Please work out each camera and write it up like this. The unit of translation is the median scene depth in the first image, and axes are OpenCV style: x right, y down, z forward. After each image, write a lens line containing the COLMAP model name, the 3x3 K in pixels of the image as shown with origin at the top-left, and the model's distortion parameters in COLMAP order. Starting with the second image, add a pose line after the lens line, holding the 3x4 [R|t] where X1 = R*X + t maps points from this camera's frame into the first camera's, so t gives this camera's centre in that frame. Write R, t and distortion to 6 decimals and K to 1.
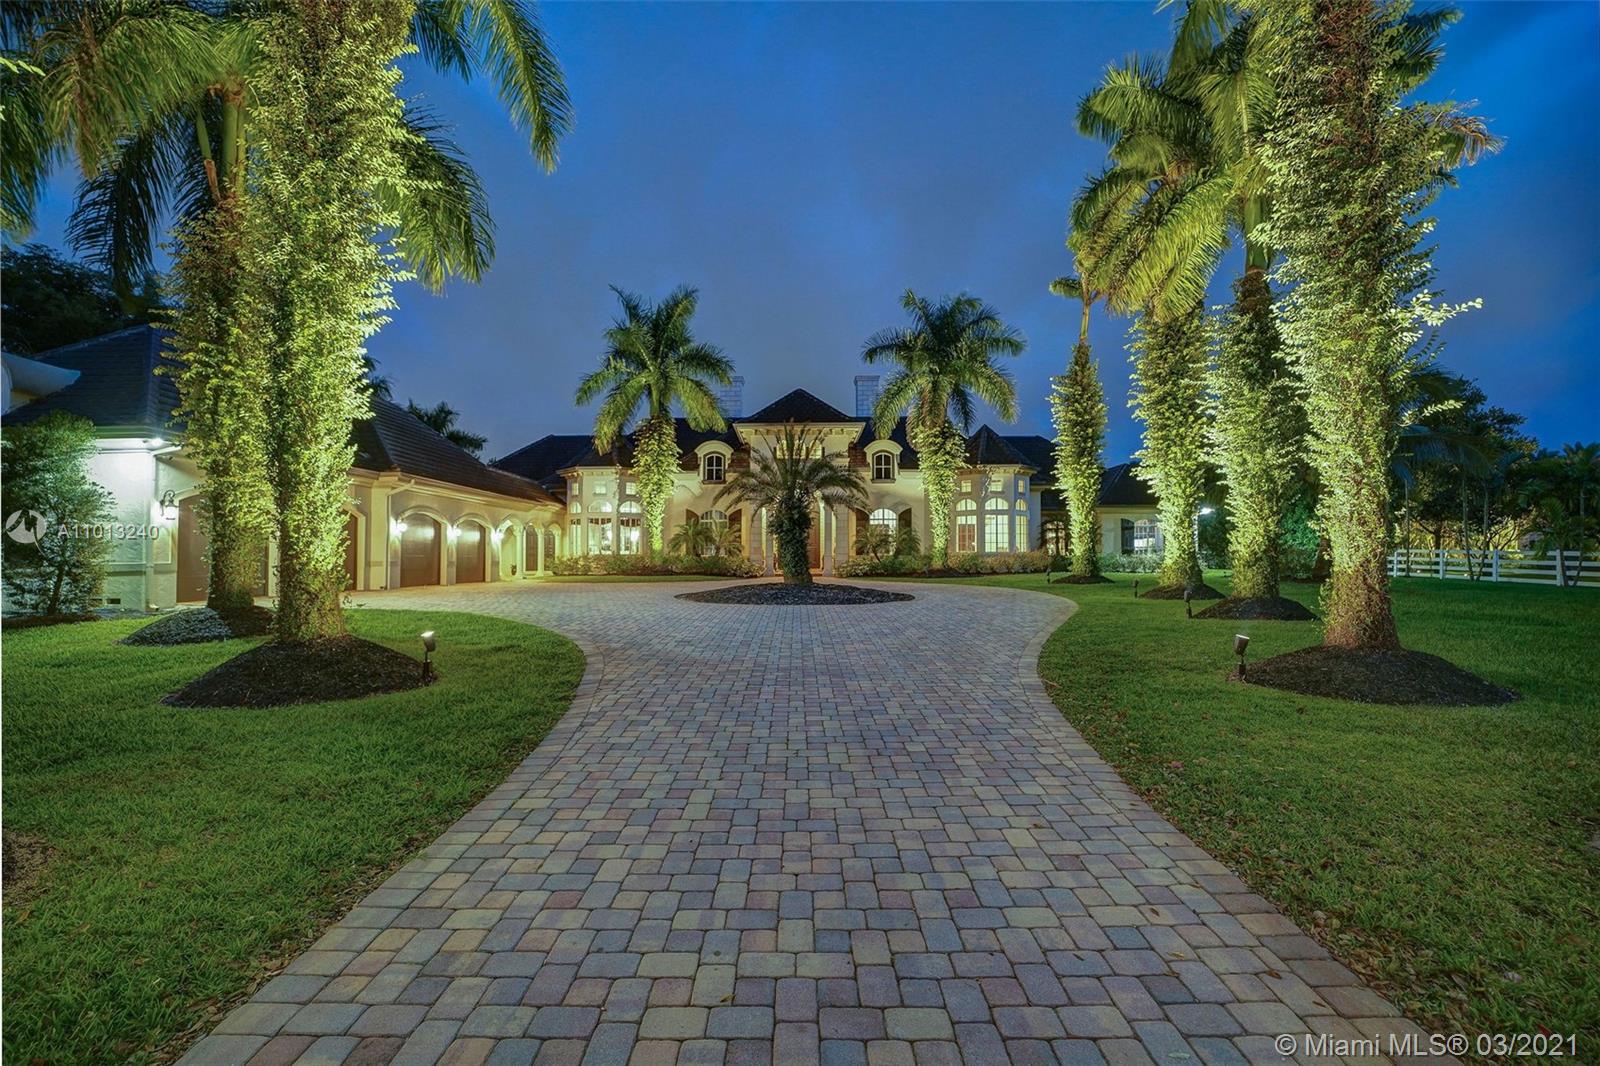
lens RADIAL K [[644.1, 0, 777.0], [0, 644.1, 539.2], [0, 0, 1]] dist [-0.000121, 0.000000]
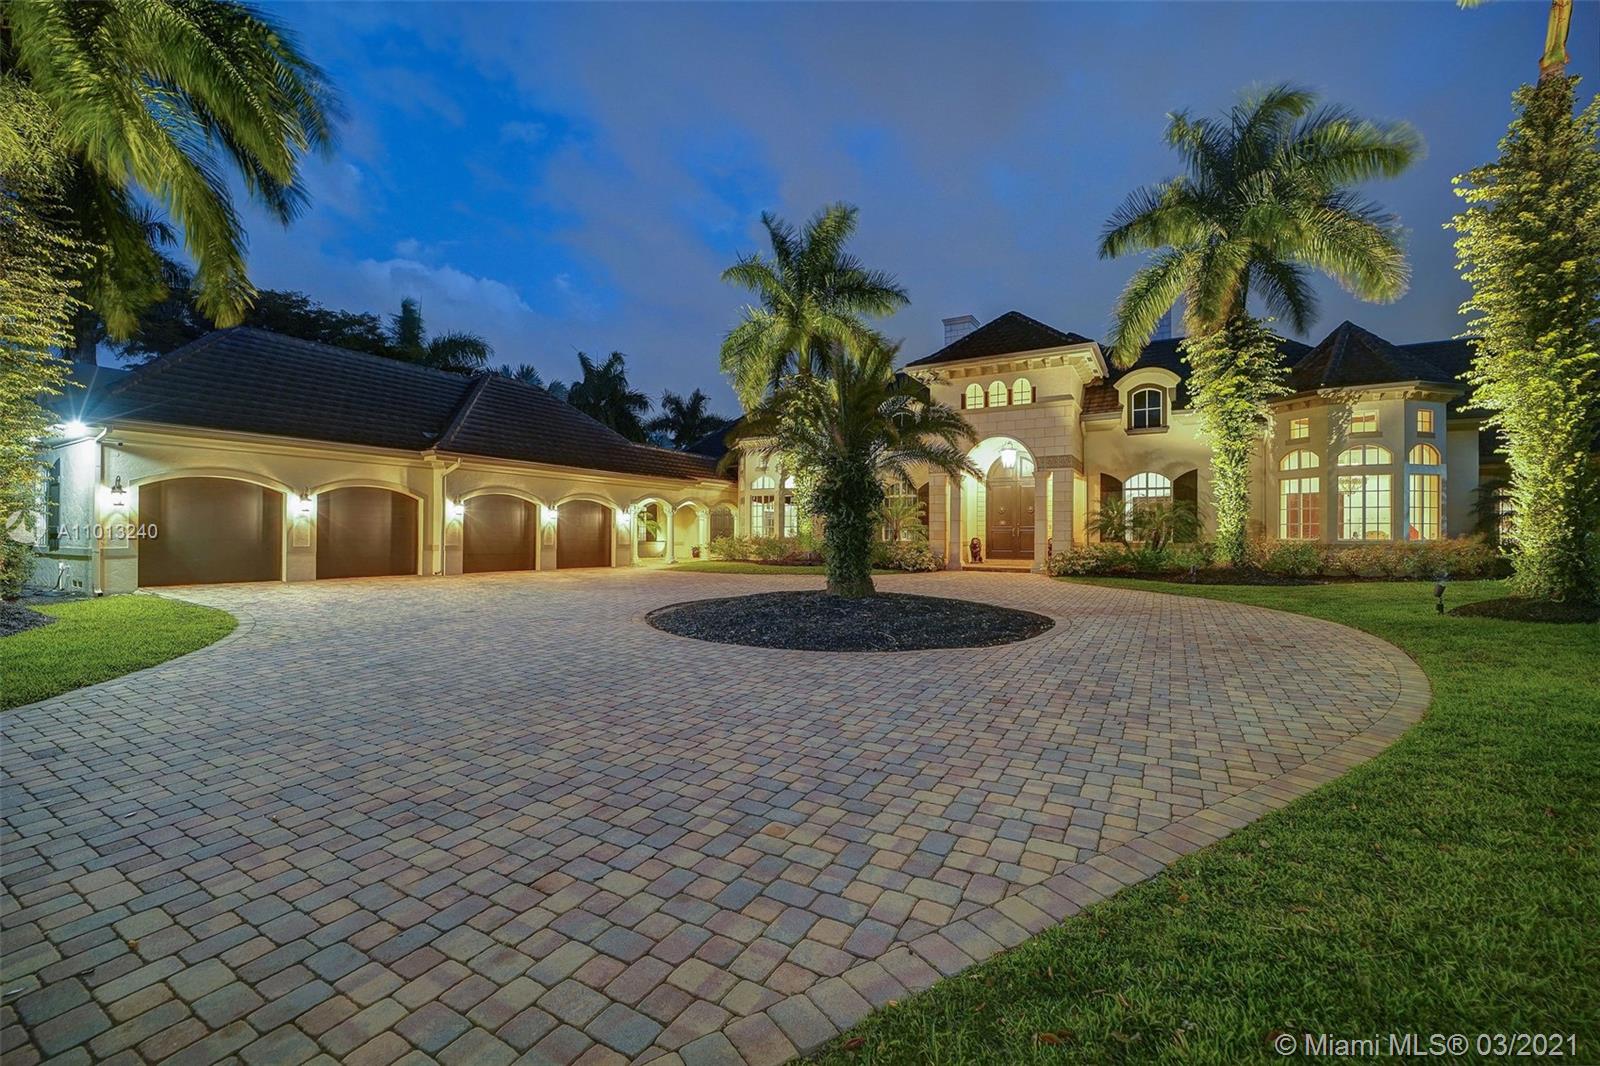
lens RADIAL K [[617.7, 0, 800.0], [0, 617.7, 533.0], [0, 0, 1]] dist [-0.007789, -0.000049]
pose [[0.869222, 0.006772, -0.494376, 0.182896], [0.004860, 0.999741, 0.022240, -0.001015], [0.494398, -0.021734, 0.868964, 0.292735]]
